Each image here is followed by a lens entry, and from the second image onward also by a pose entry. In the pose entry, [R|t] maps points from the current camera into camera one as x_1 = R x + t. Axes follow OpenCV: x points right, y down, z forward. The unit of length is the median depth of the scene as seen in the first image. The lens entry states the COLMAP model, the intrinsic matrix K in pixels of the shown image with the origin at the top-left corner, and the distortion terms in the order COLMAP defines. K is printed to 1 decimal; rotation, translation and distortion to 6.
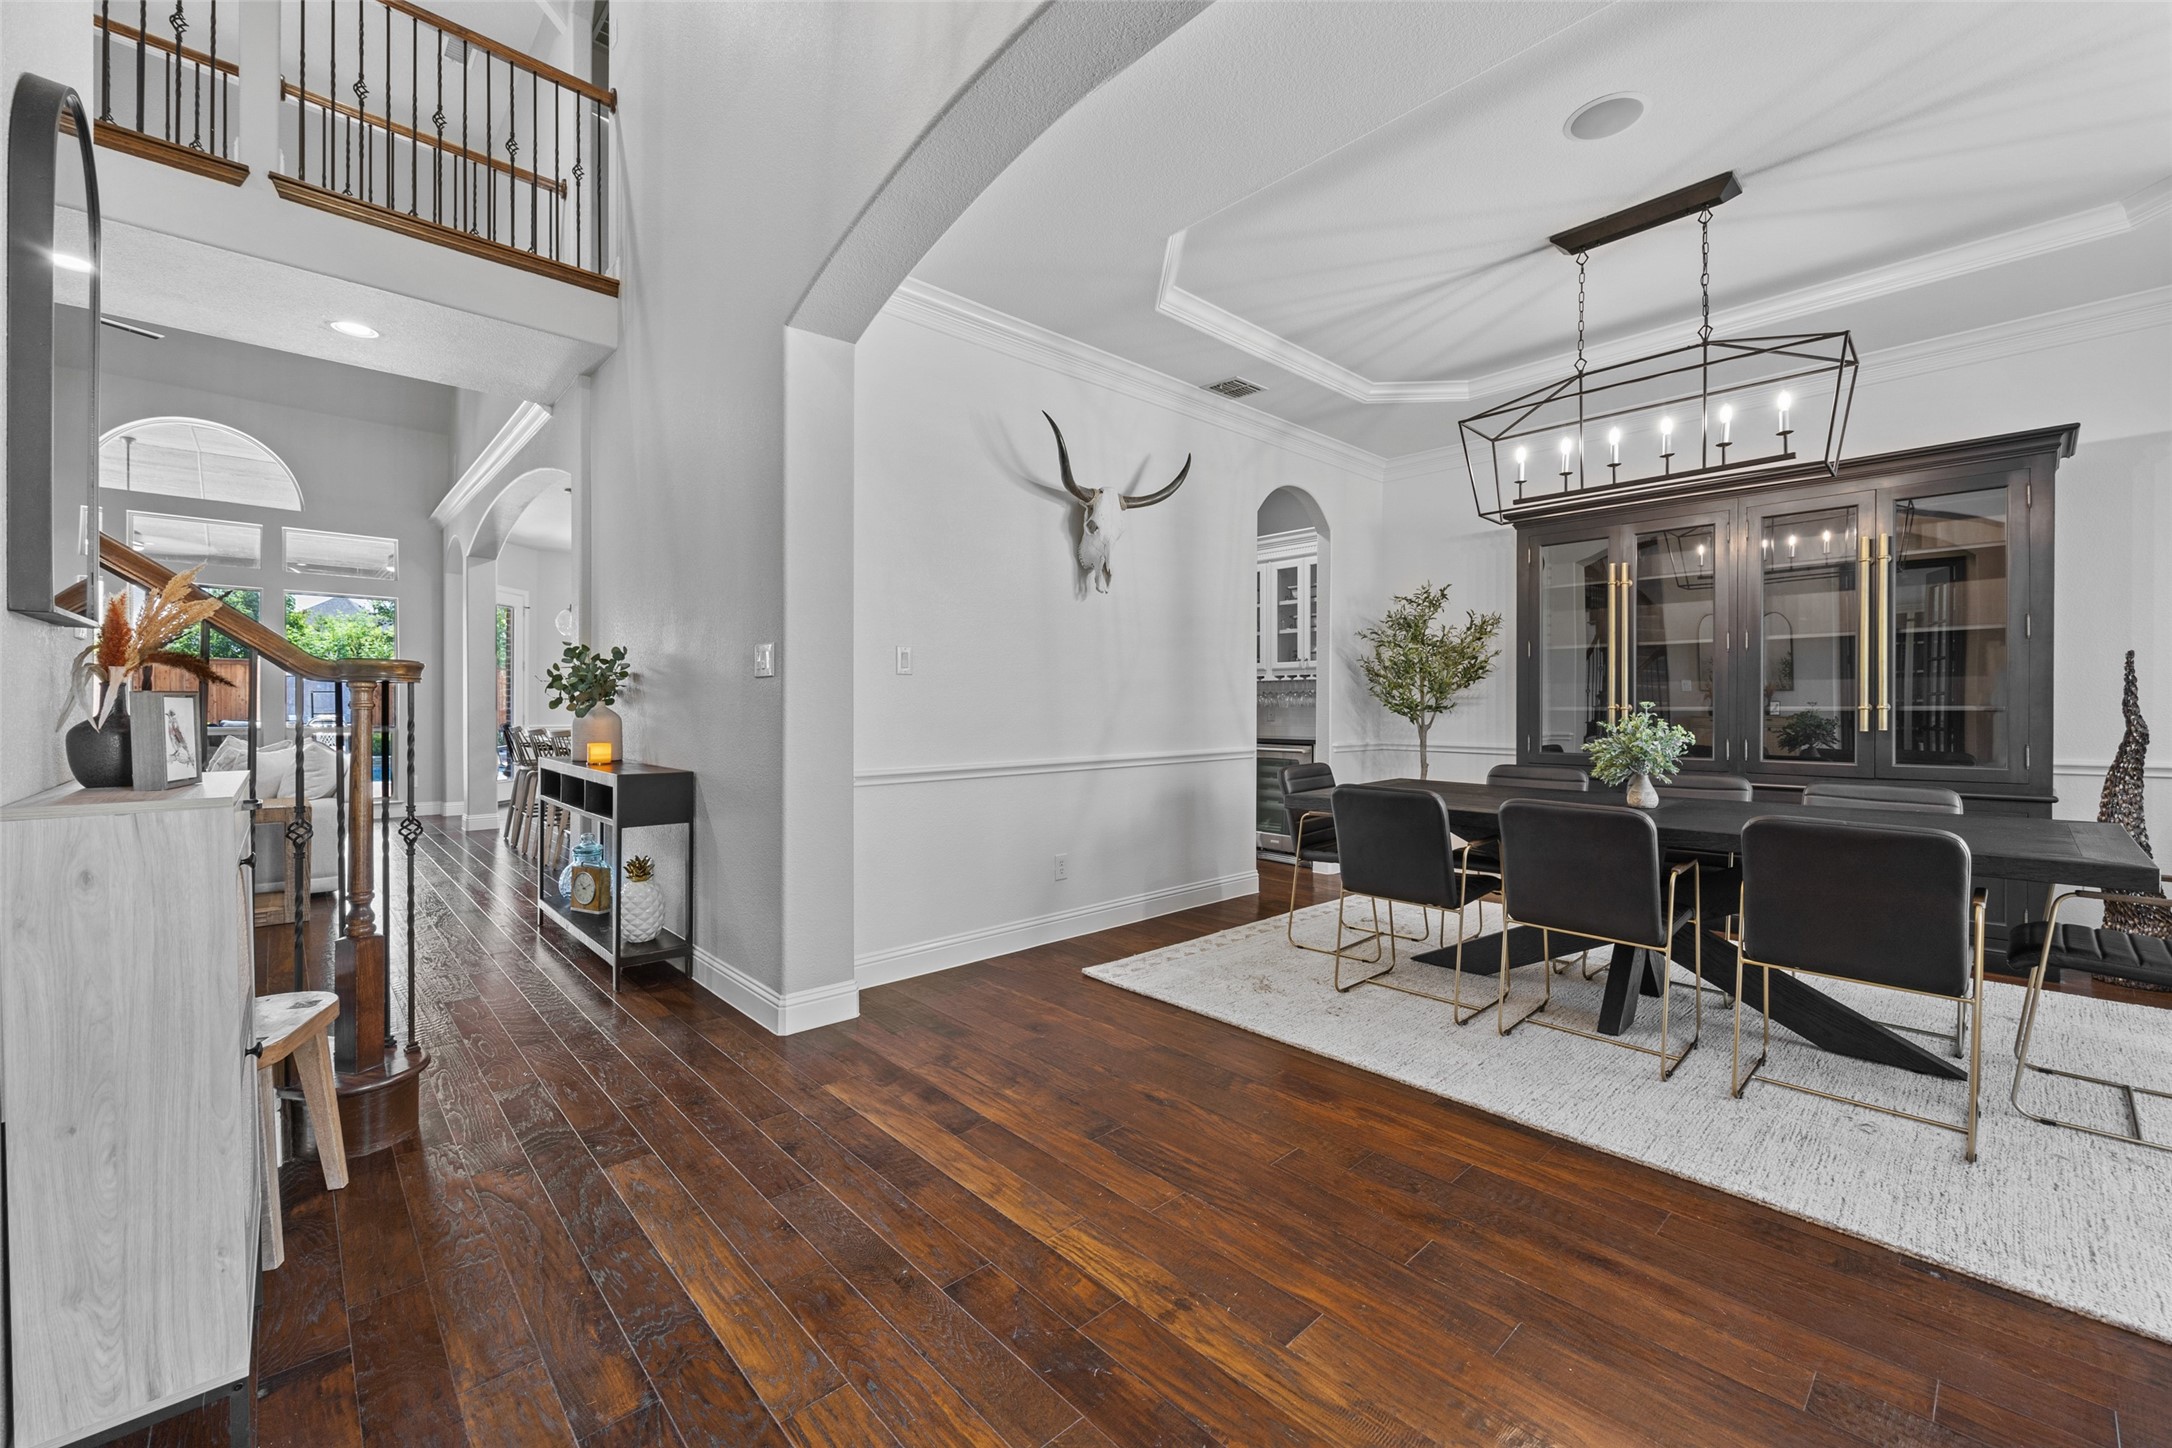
lens RADIAL K [[885.0, 0, 1149.2], [0, 885.0, 720.1], [0, 0, 1]] dist [0.010818, -0.002718]
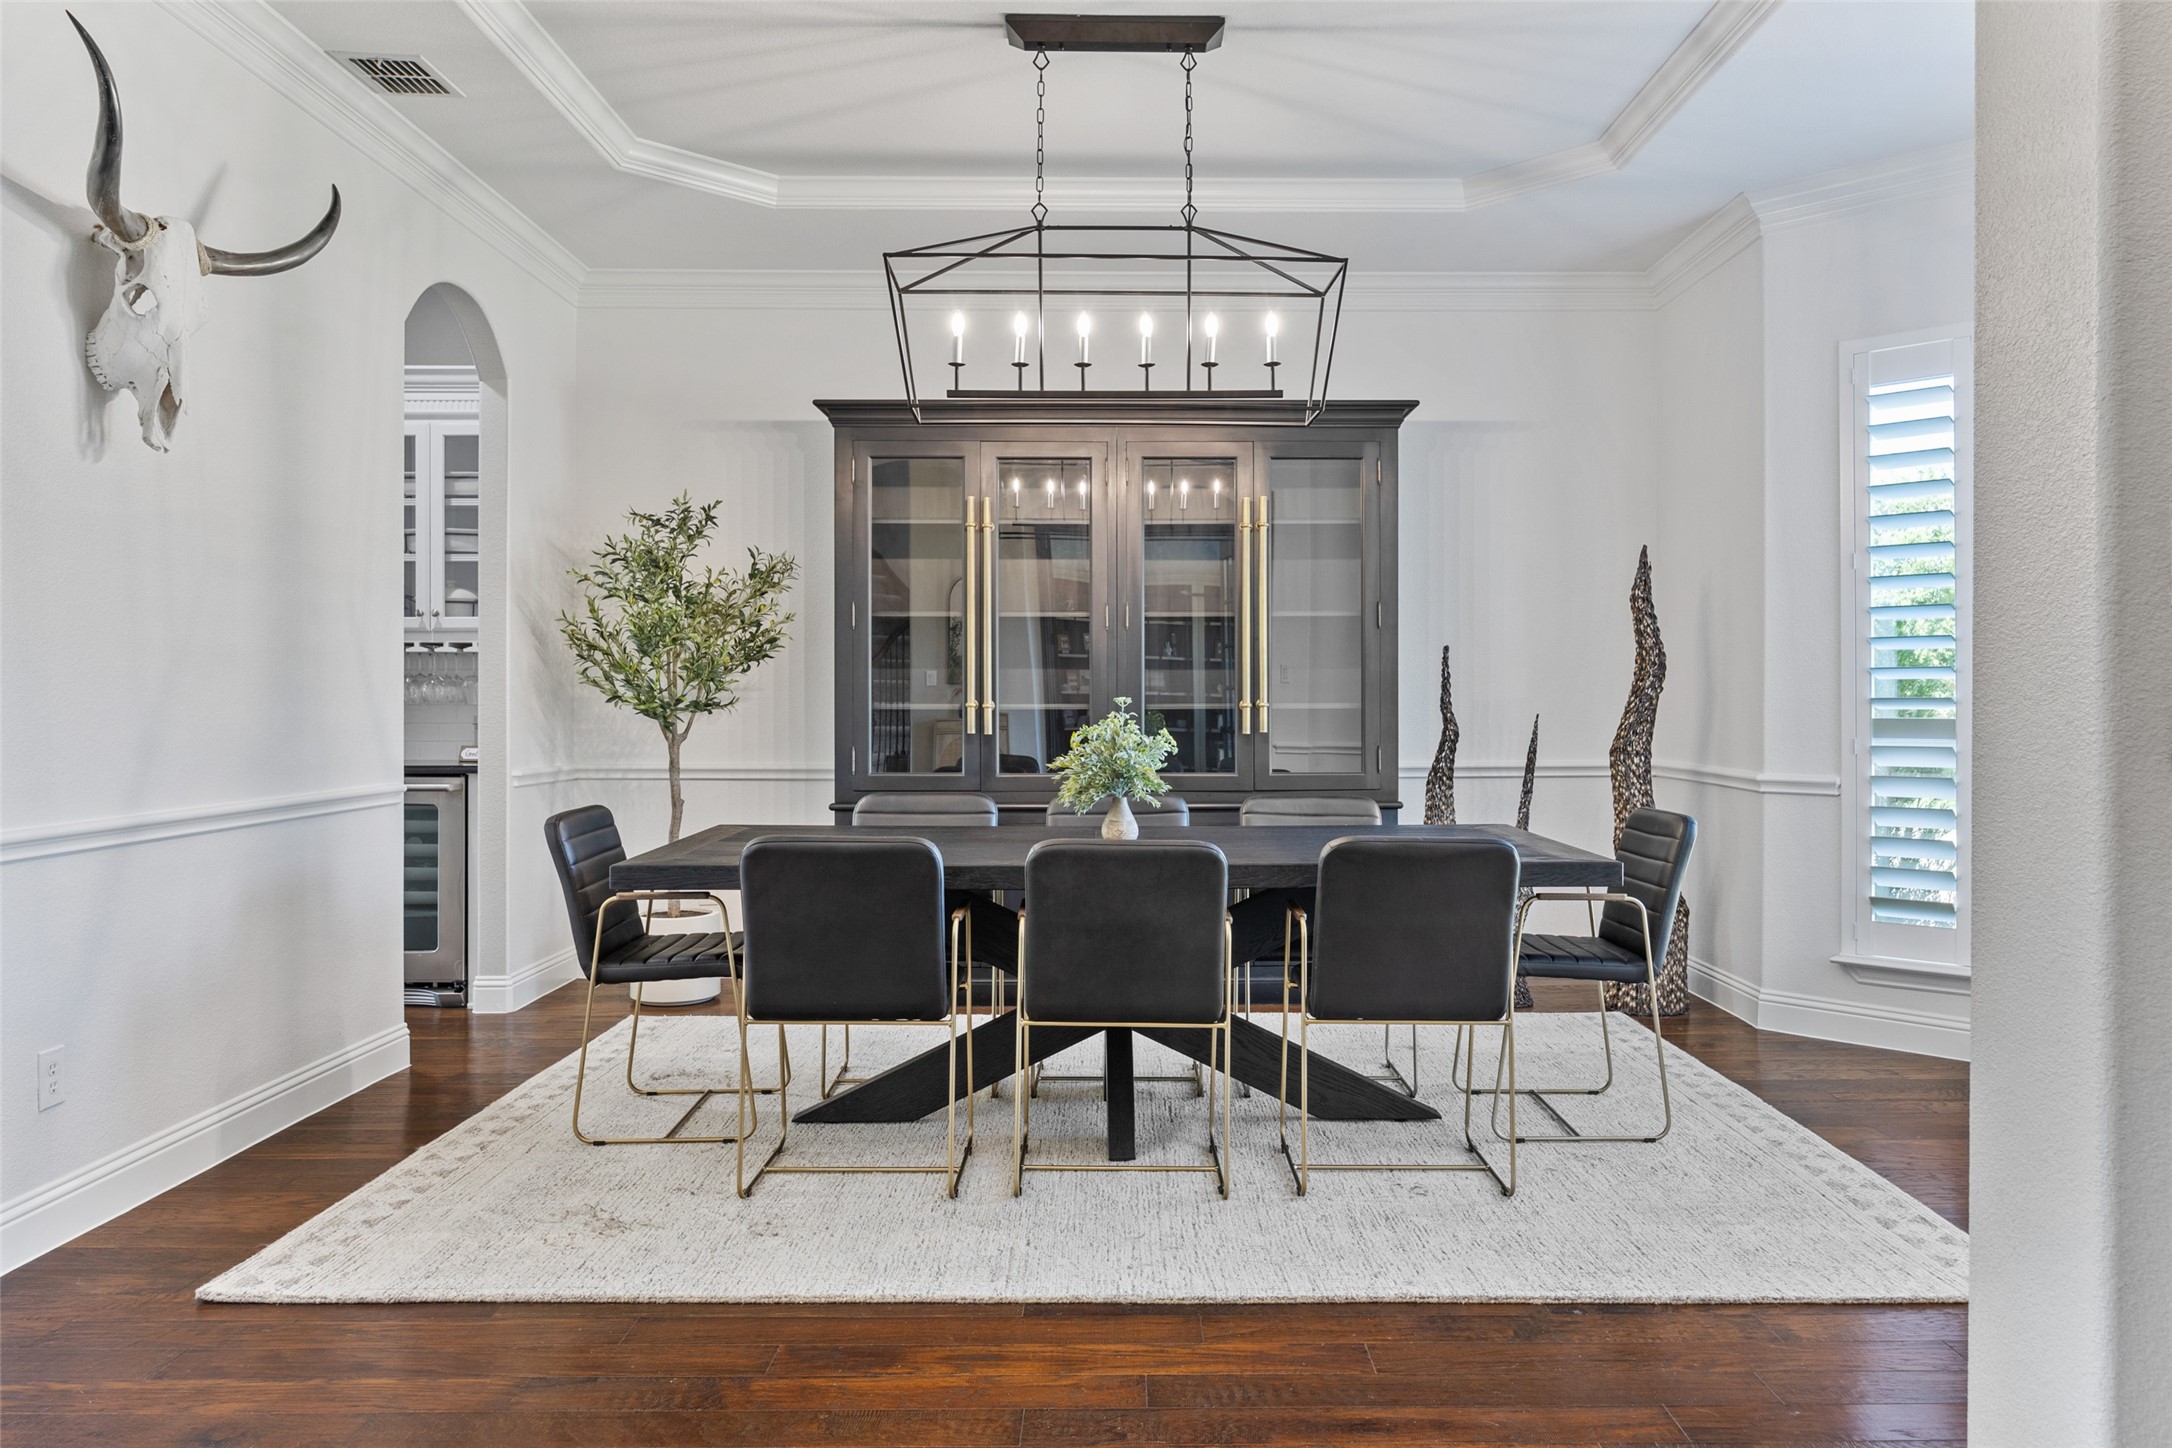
lens RADIAL K [[1527.2, 0, 1087.9], [0, 1527.2, 717.2], [0, 0, 1]] dist [0.005287, -0.000130]
pose [[0.686811, -0.006571, 0.726806, -0.352136], [0.010922, 0.999940, -0.001281, -0.002659], [-0.726754, 0.008818, 0.686841, 0.150514]]
